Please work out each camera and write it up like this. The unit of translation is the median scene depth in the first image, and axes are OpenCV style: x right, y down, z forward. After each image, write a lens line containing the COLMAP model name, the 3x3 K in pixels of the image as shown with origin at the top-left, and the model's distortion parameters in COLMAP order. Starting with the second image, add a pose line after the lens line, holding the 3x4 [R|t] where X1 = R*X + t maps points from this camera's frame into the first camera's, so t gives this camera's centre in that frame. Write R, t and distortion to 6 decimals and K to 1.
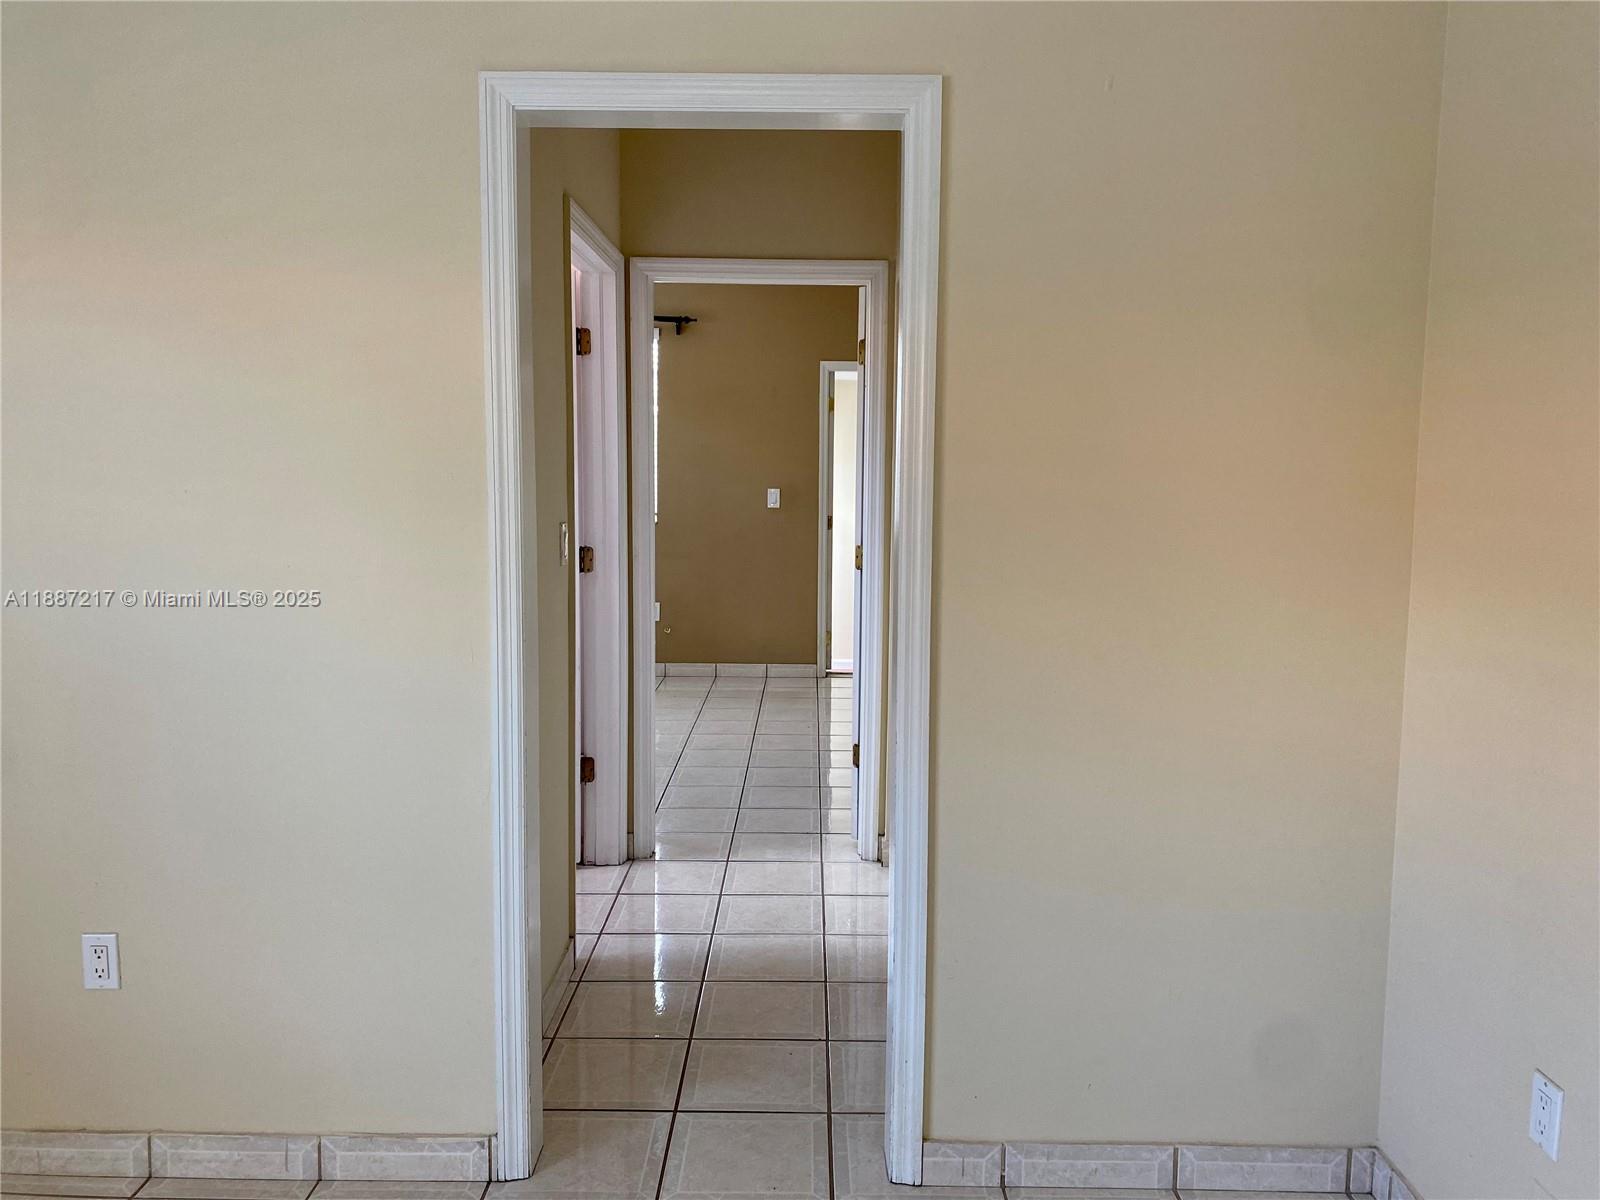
lens RADIAL K [[1215.3, 0, 809.8], [0, 1215.3, 583.2], [0, 0, 1]] dist [0.047645, -0.061883]
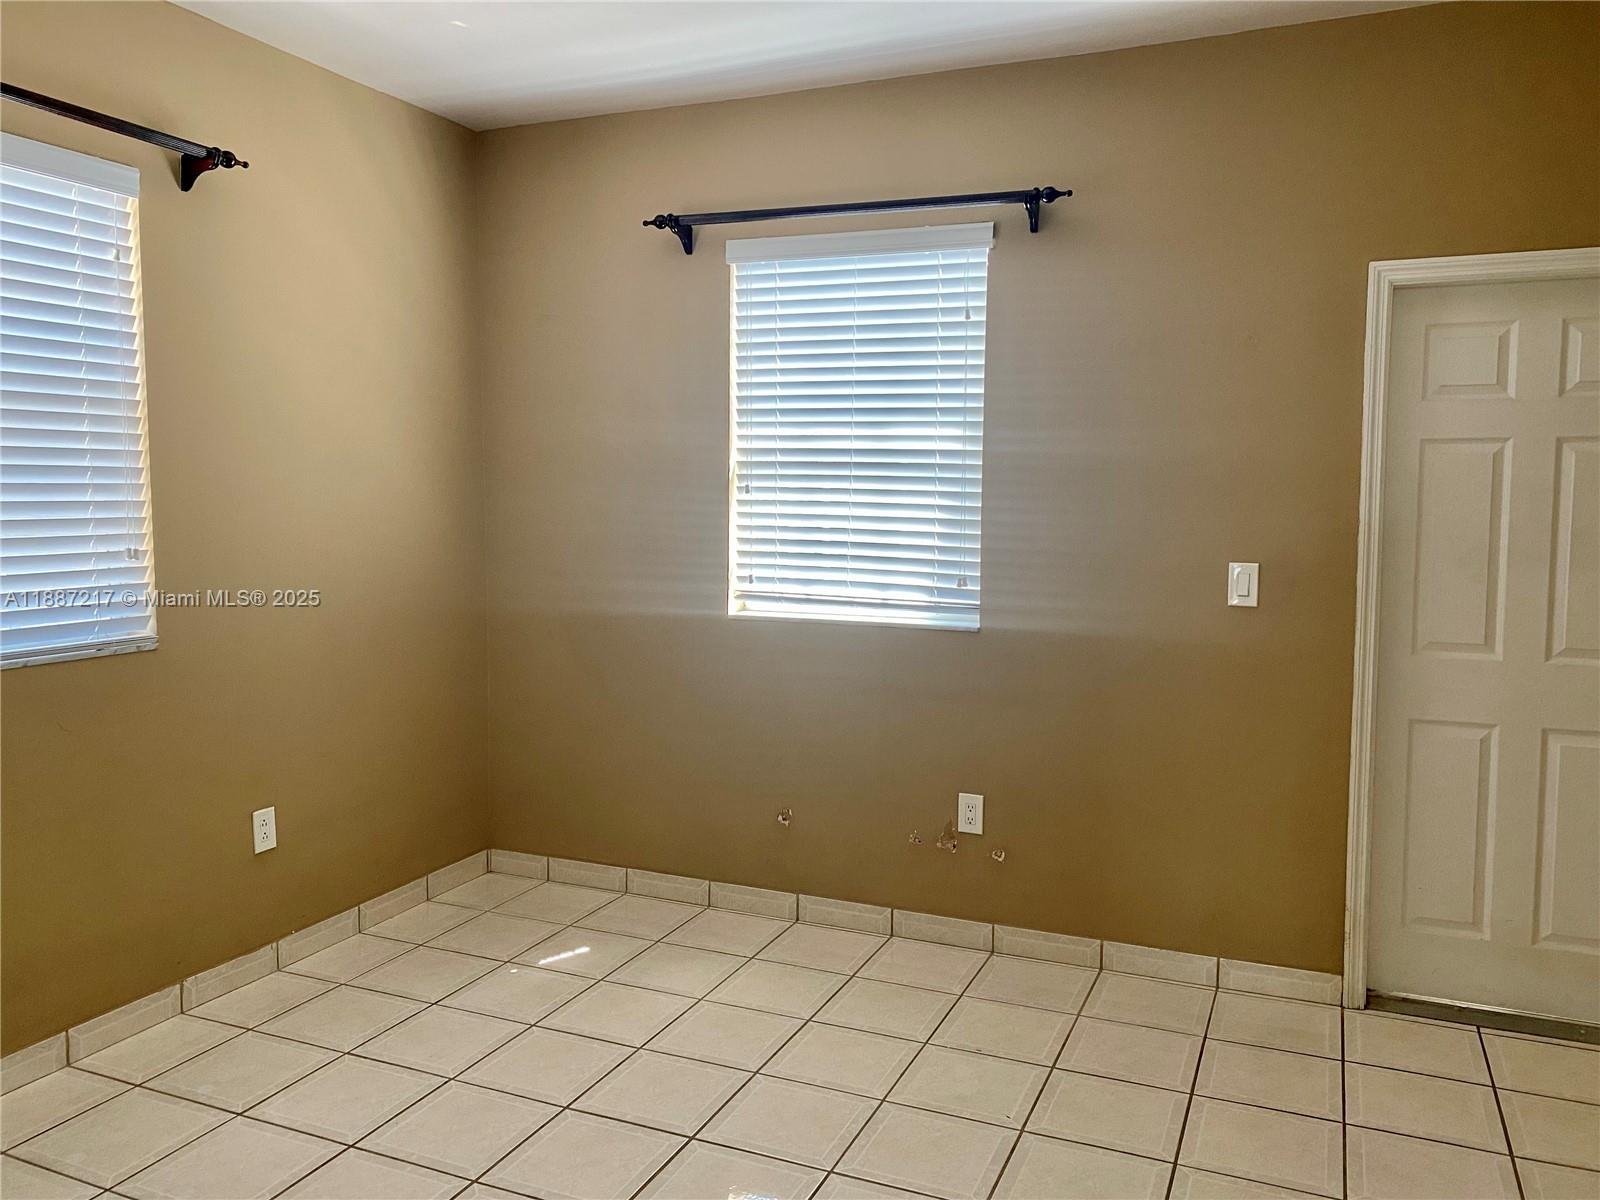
lens RADIAL K [[1215.3, 0, 815.2], [0, 1215.3, 599.6], [0, 0, 1]] dist [0.047645, -0.061883]
pose [[0.920504, 0.020470, -0.390196, 0.000485], [-0.030263, 0.999362, -0.018966, -0.099849], [0.389559, 0.029267, 0.920536, 1.040848]]
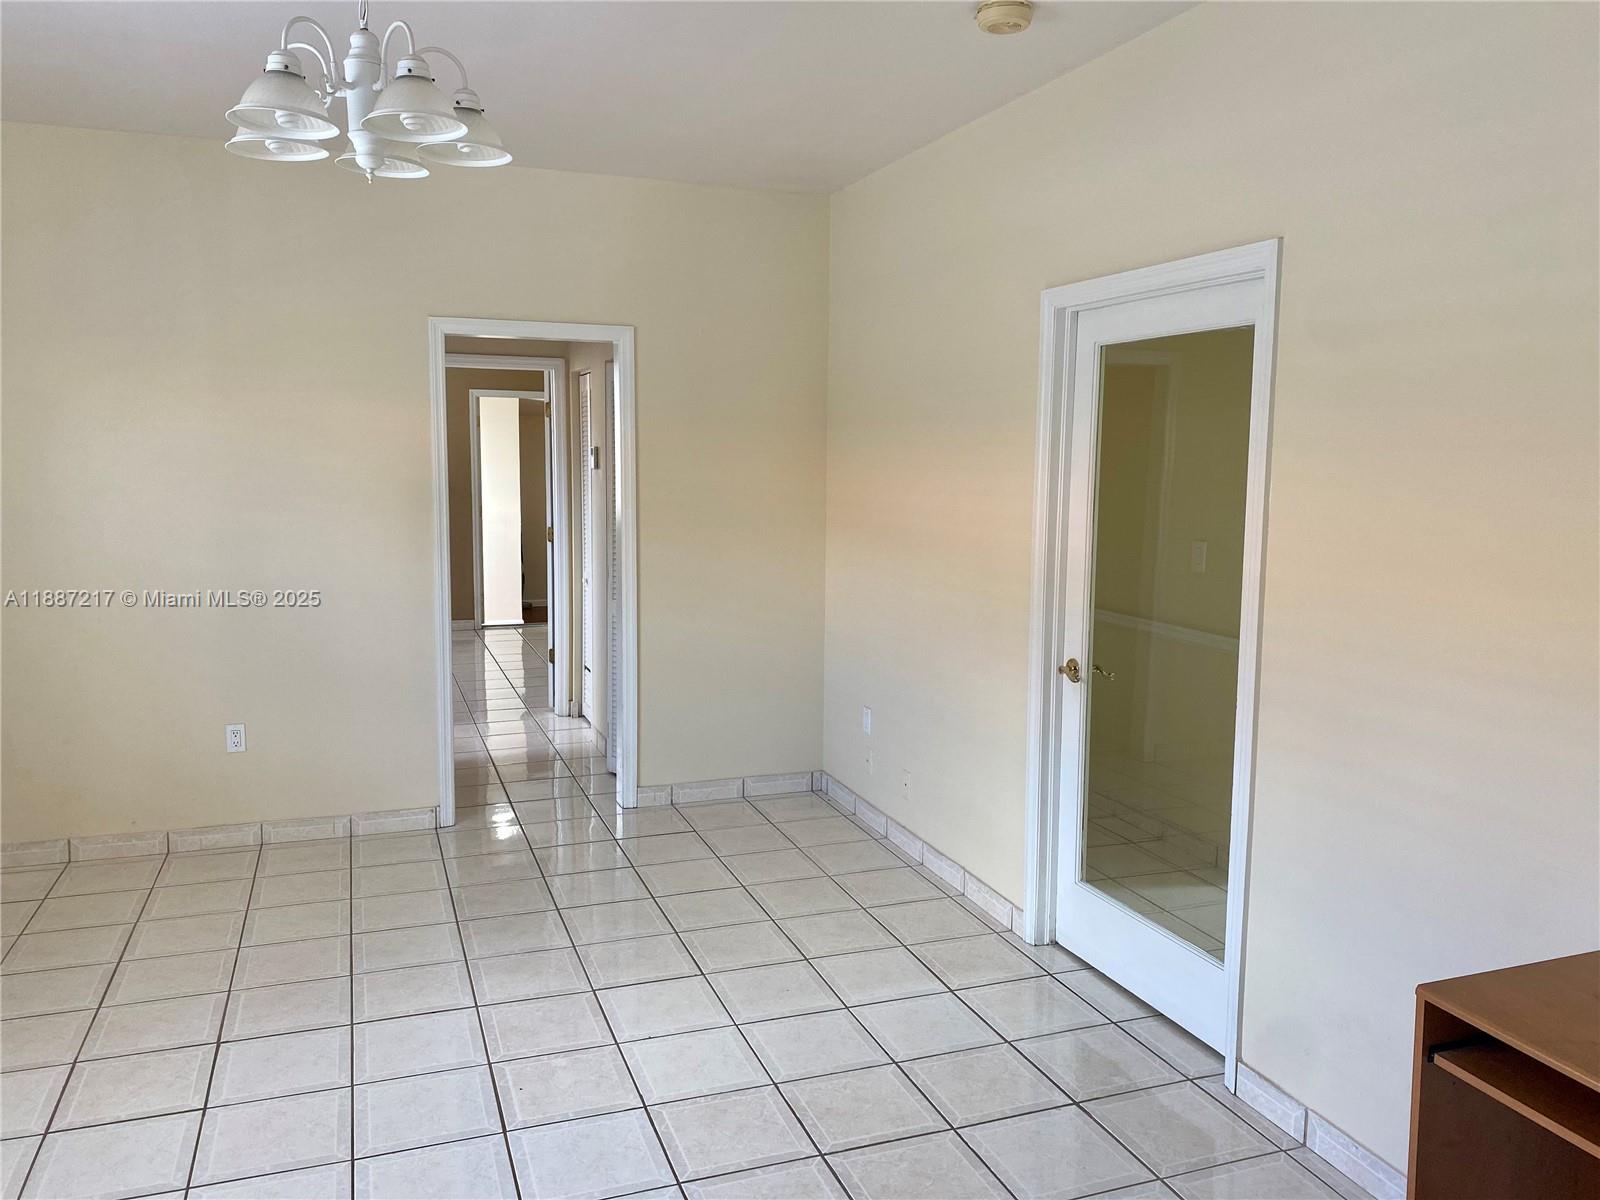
lens RADIAL K [[1215.3, 0, 795.5], [0, 1215.3, 596.6], [0, 0, 1]] dist [0.047645, -0.061883]
pose [[0.940169, -0.042765, 0.338013, -0.221620], [0.034094, 0.998921, 0.031549, 0.023599], [-0.338997, -0.018137, 0.940612, -0.710535]]
